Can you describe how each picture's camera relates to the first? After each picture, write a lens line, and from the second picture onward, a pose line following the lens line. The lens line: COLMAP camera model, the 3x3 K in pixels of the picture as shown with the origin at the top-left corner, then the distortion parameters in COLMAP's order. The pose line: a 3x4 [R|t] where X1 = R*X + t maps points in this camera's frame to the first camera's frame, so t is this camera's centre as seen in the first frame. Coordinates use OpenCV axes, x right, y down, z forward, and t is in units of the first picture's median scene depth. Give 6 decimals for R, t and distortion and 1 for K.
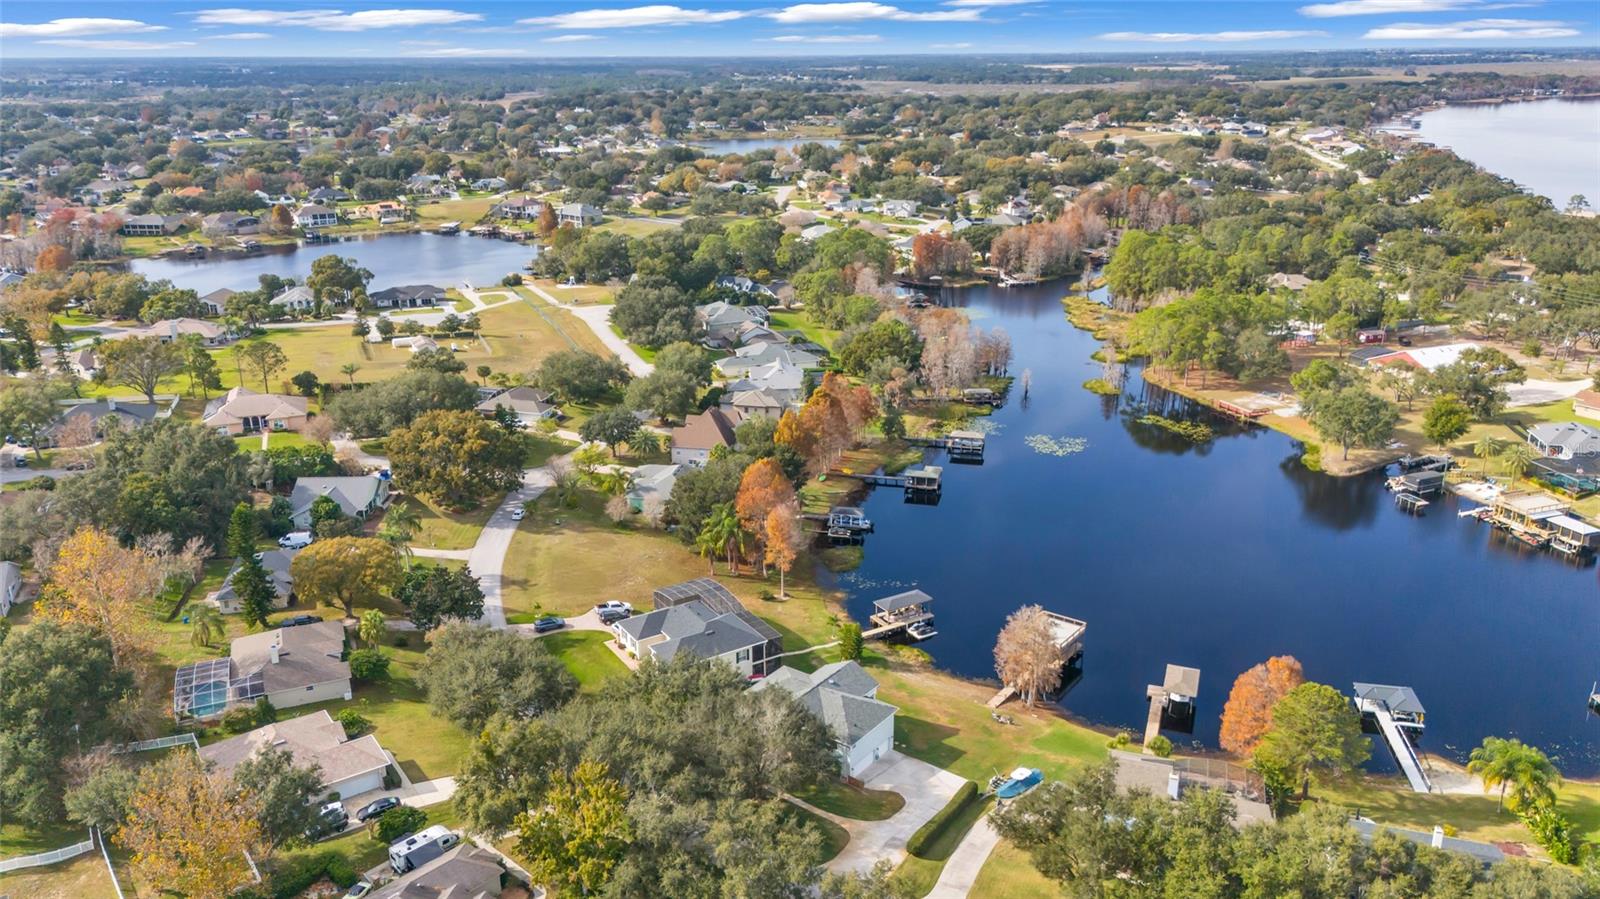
lens RADIAL K [[1168.4, 0, 800.0], [0, 1168.4, 449.5], [0, 0, 1]] dist [0.078961, -0.104042]
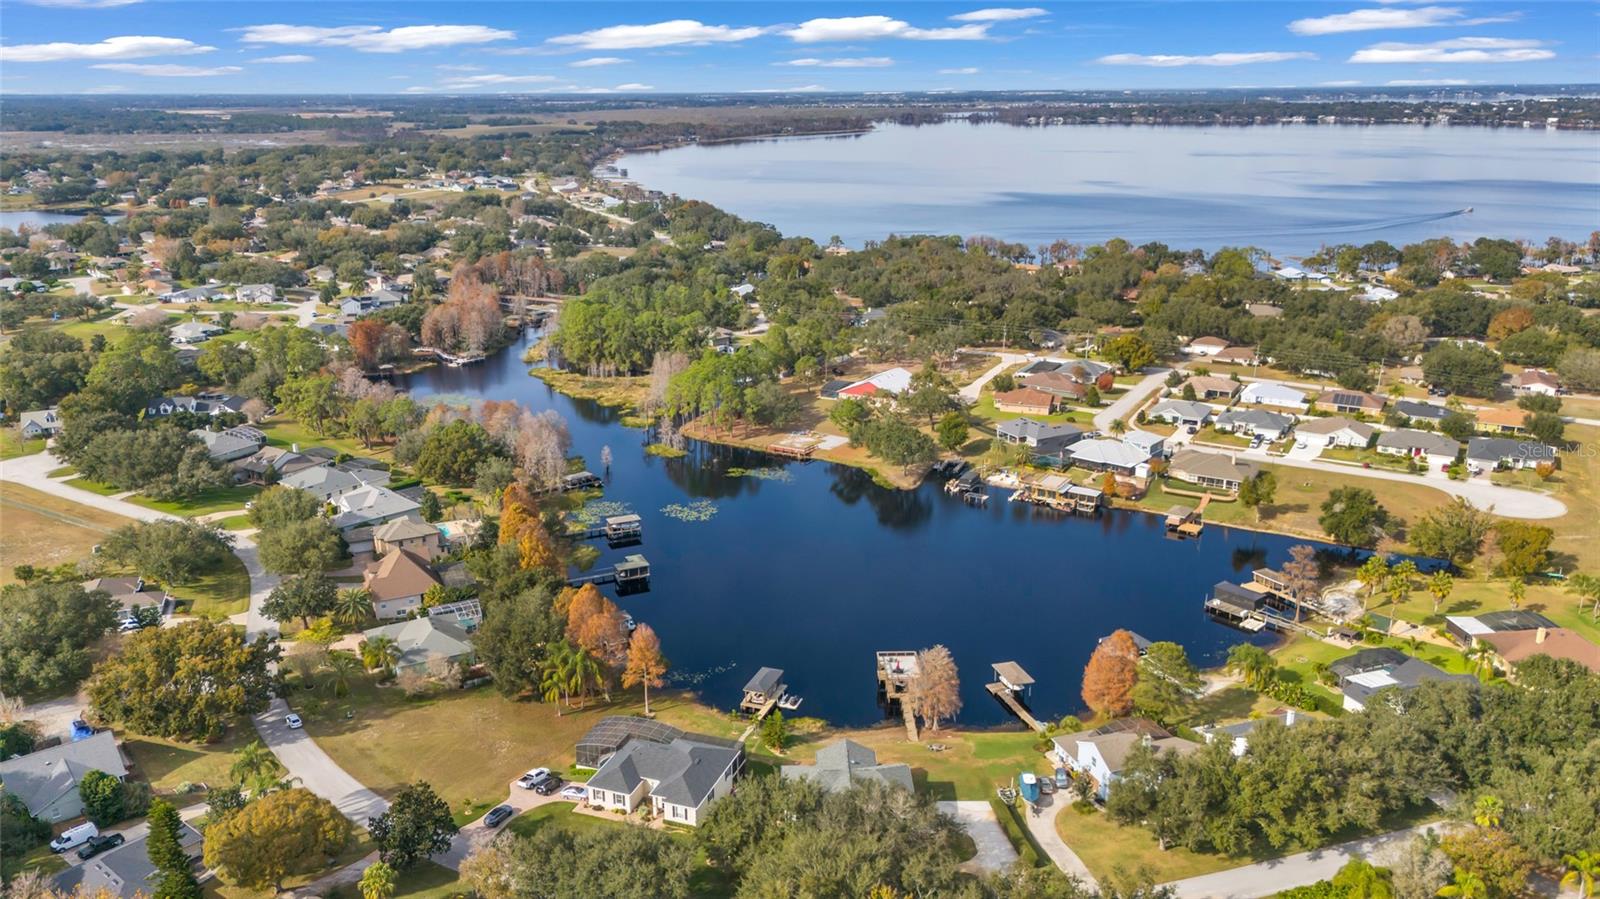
lens RADIAL K [[1168.4, 0, 800.0], [0, 1168.4, 449.5], [0, 0, 1]] dist [0.078961, -0.104042]
pose [[0.787237, -0.176061, 0.590982, -0.151756], [0.196048, 0.980109, 0.030834, -0.033490], [-0.584656, 0.091587, 0.806095, 0.025173]]
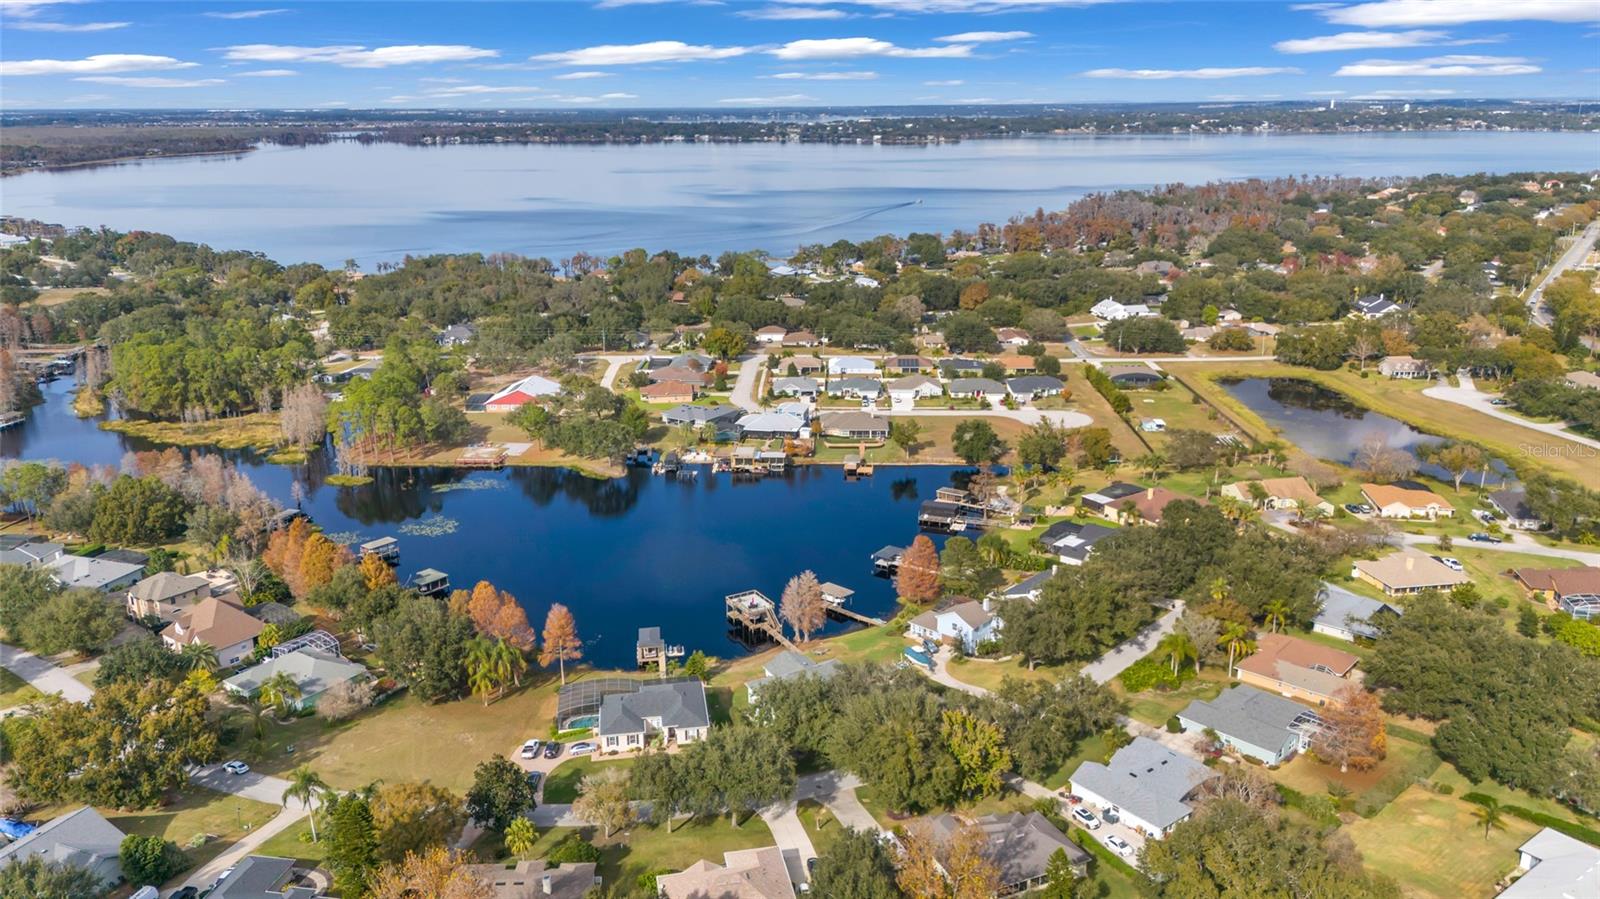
lens RADIAL K [[1168.4, 0, 800.0], [0, 1168.4, 449.5], [0, 0, 1]] dist [0.078961, -0.104042]
pose [[0.395999, -0.251175, 0.883231, -0.273593], [0.295403, 0.945577, 0.136461, -0.055142], [-0.869438, 0.206870, 0.448645, 0.083169]]
